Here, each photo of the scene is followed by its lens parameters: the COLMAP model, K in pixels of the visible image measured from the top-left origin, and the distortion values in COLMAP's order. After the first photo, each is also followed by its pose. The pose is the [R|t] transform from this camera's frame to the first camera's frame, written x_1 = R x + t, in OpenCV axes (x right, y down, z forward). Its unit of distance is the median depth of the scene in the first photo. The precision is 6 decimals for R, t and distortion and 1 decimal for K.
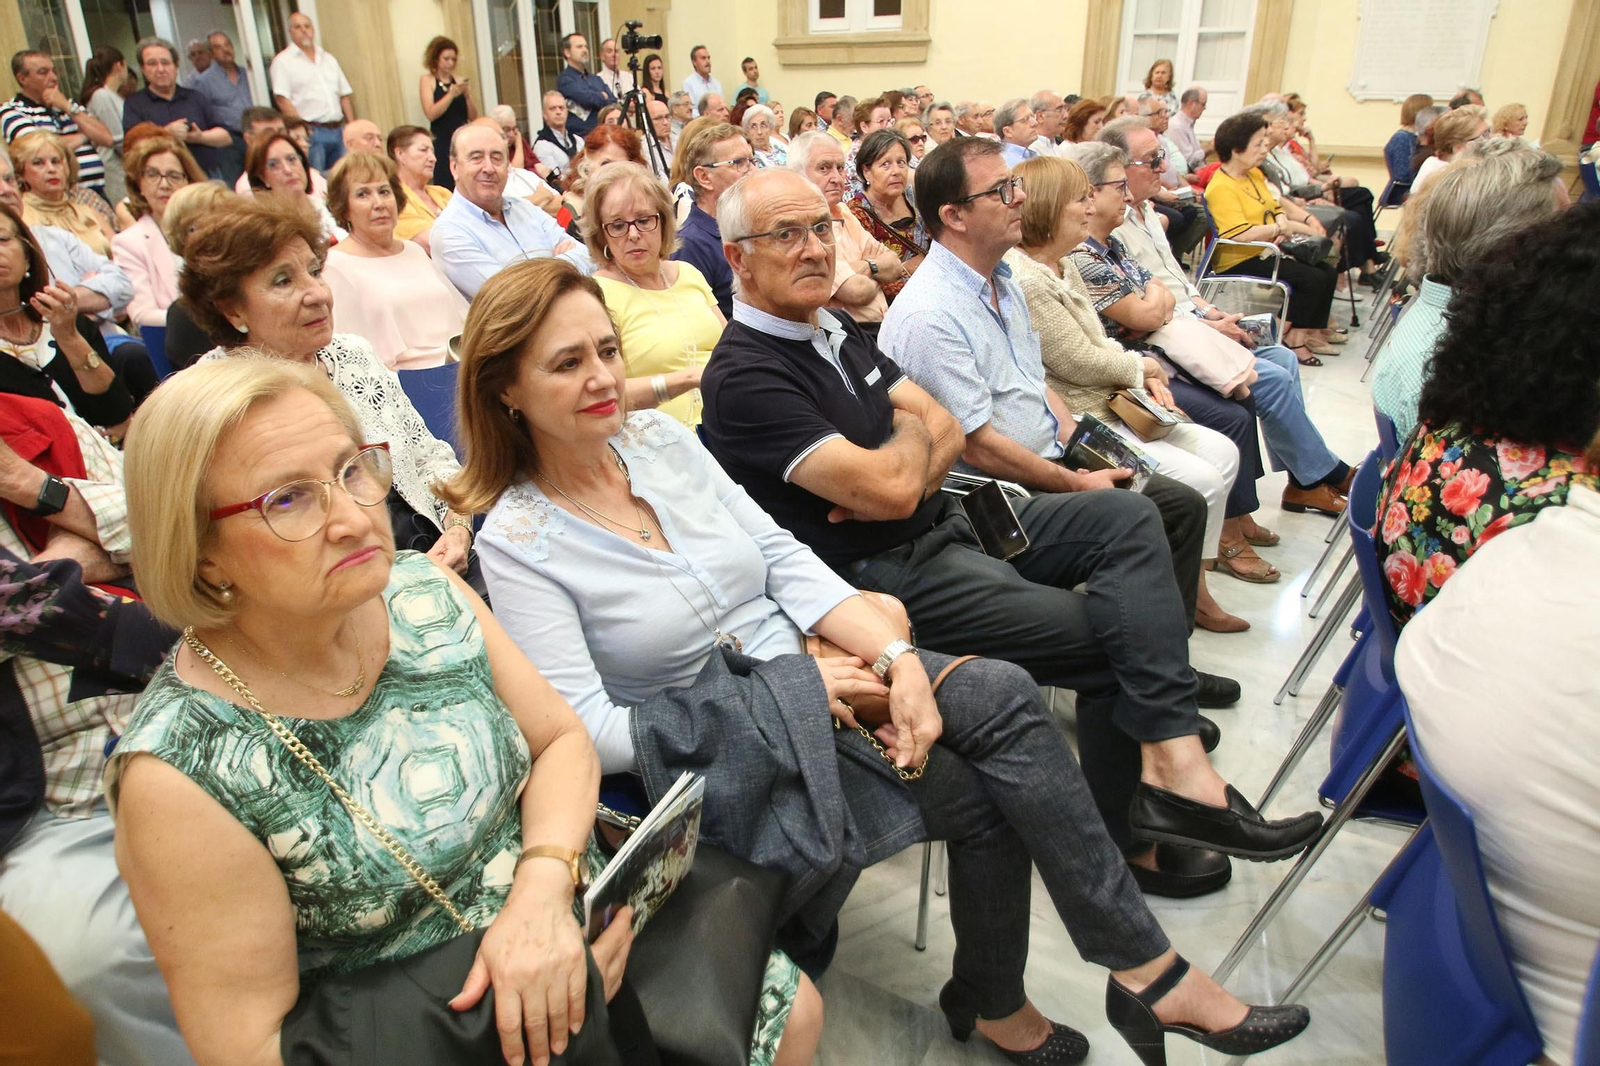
lens RADIAL K [[1013.4, 0, 790.4], [0, 1013.4, 537.8], [0, 0, 1]] dist [-0.018219, -0.012516]
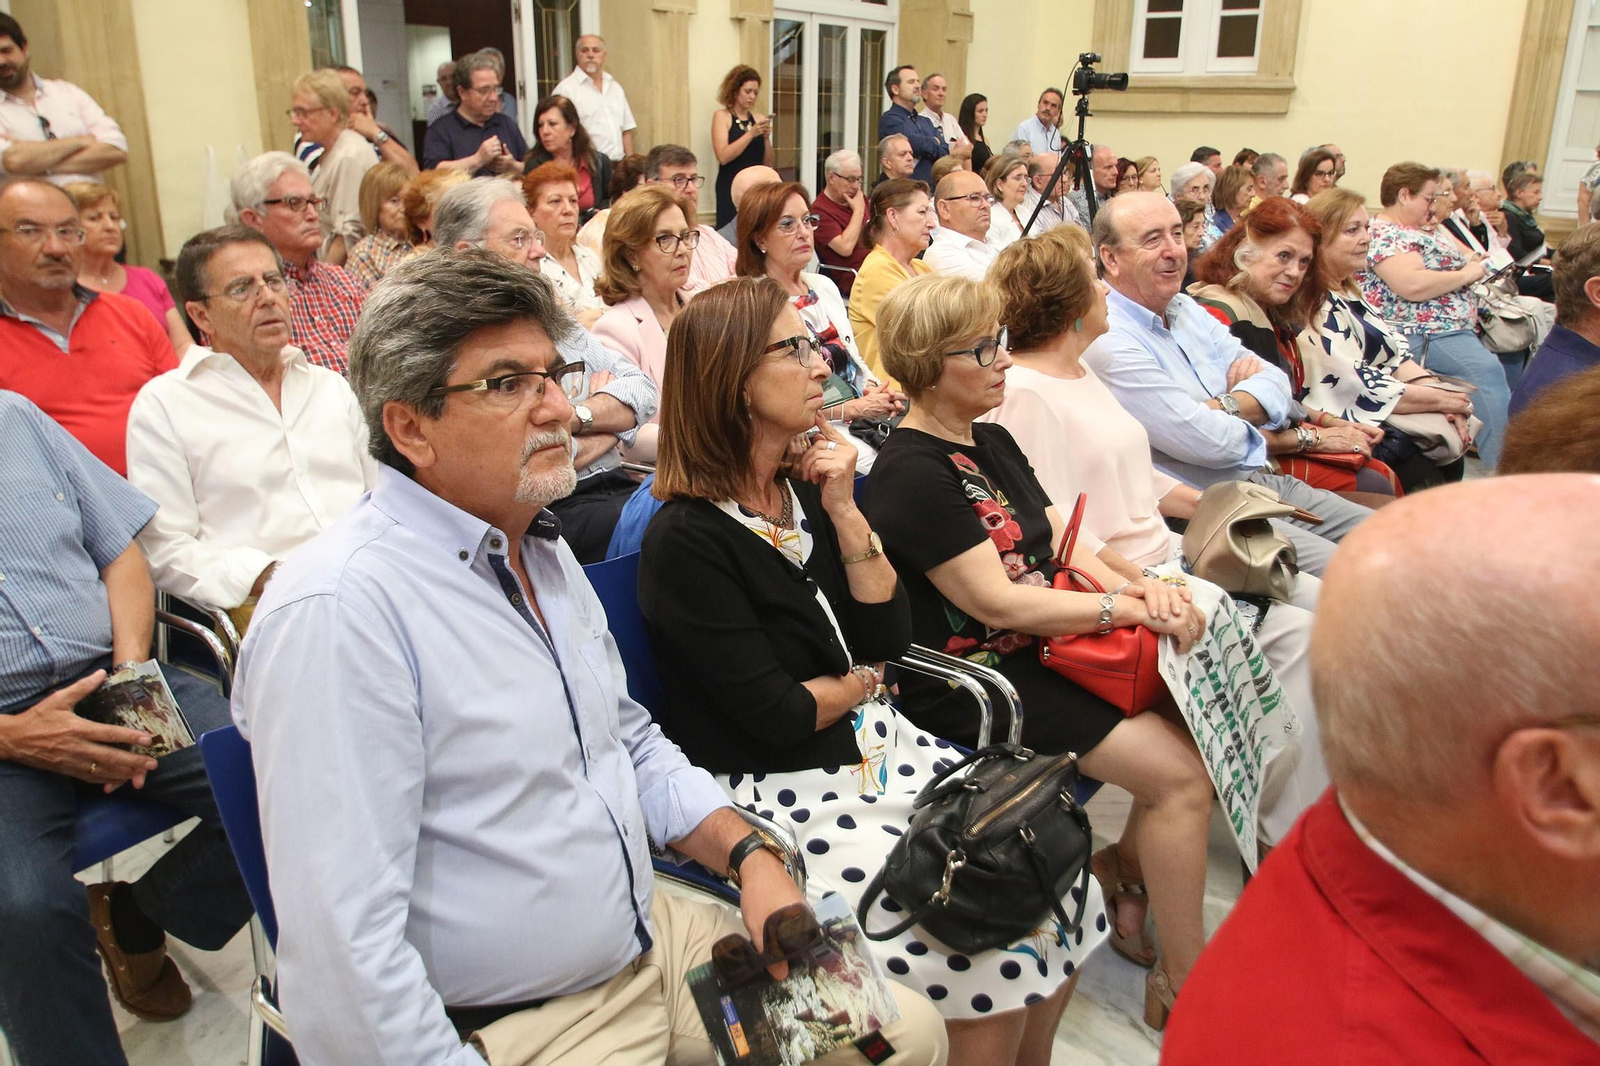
lens RADIAL K [[1215.5, 0, 800.0], [0, 1215.5, 533.0], [0, 0, 1]] dist [-0.038569, -0.004210]
pose [[0.992273, 0.063261, -0.106736, -0.239329], [-0.073482, 0.992788, -0.094720, -0.043811], [0.099974, 0.101831, 0.989765, 0.098035]]
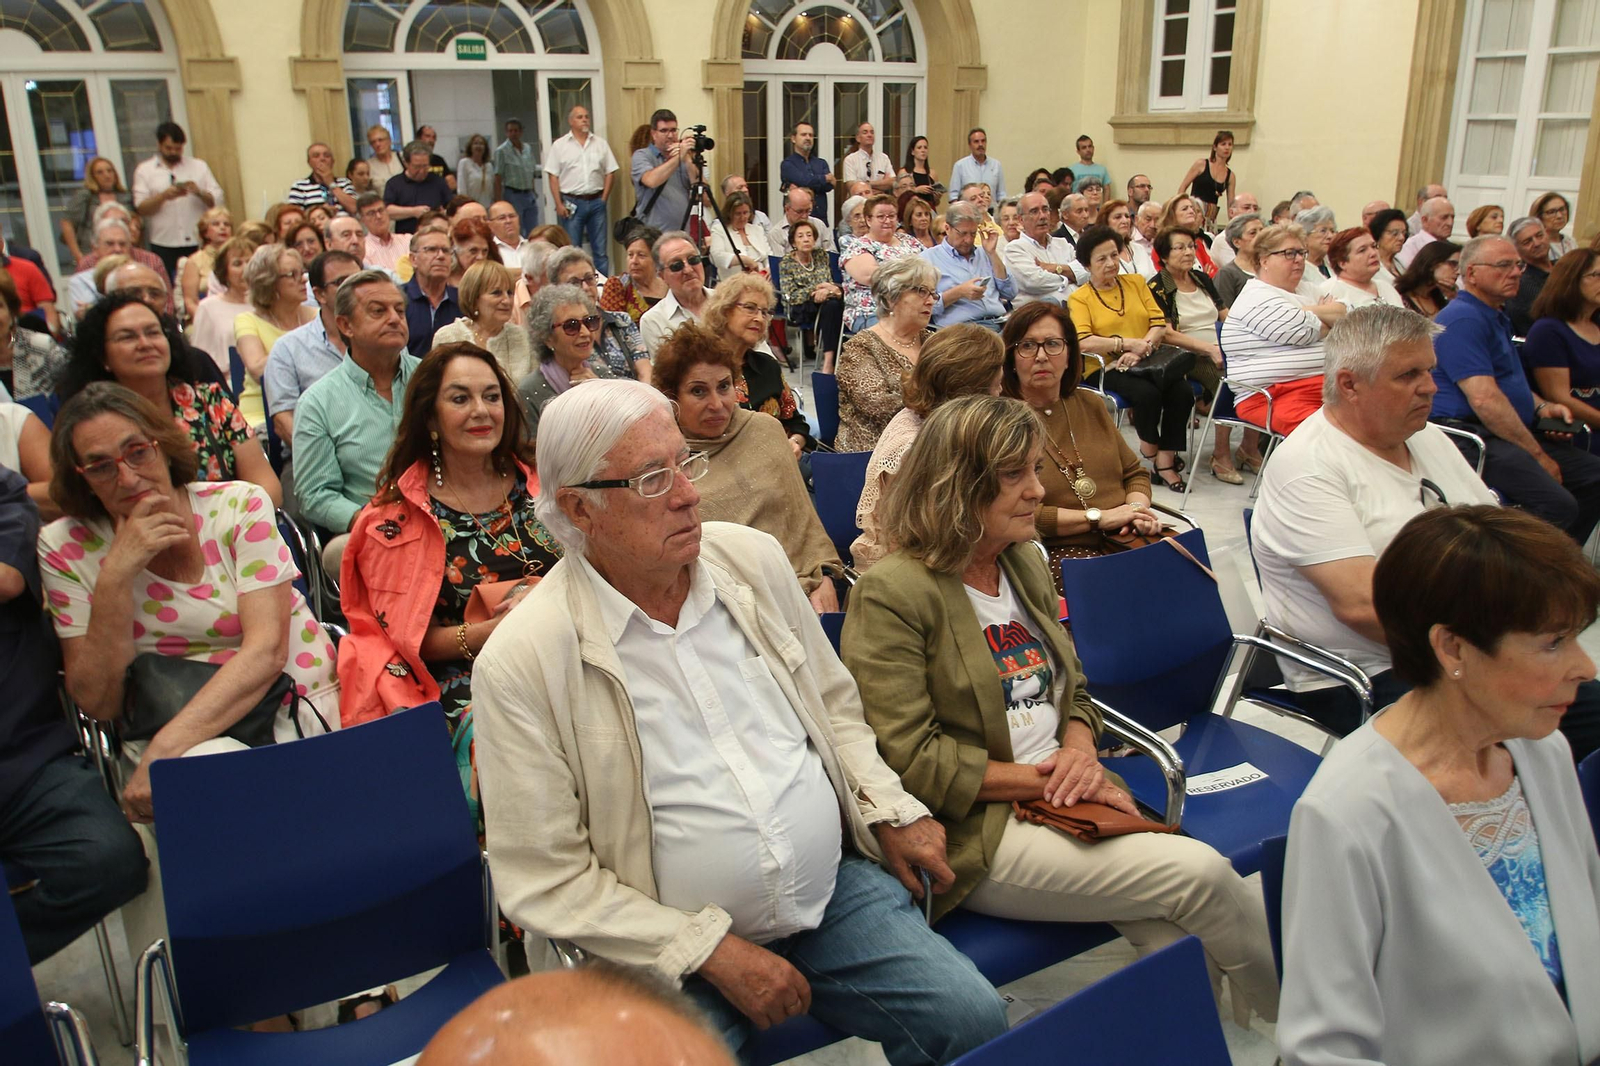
lens RADIAL K [[1240.5, 0, 808.9], [0, 1240.5, 569.9], [0, 0, 1]] dist [-0.051856, -0.002292]
pose [[0.871657, 0.164552, -0.461668, 0.671980], [-0.203752, 0.978361, -0.035981, 0.010076], [0.445757, 0.125429, 0.886323, -0.127813]]
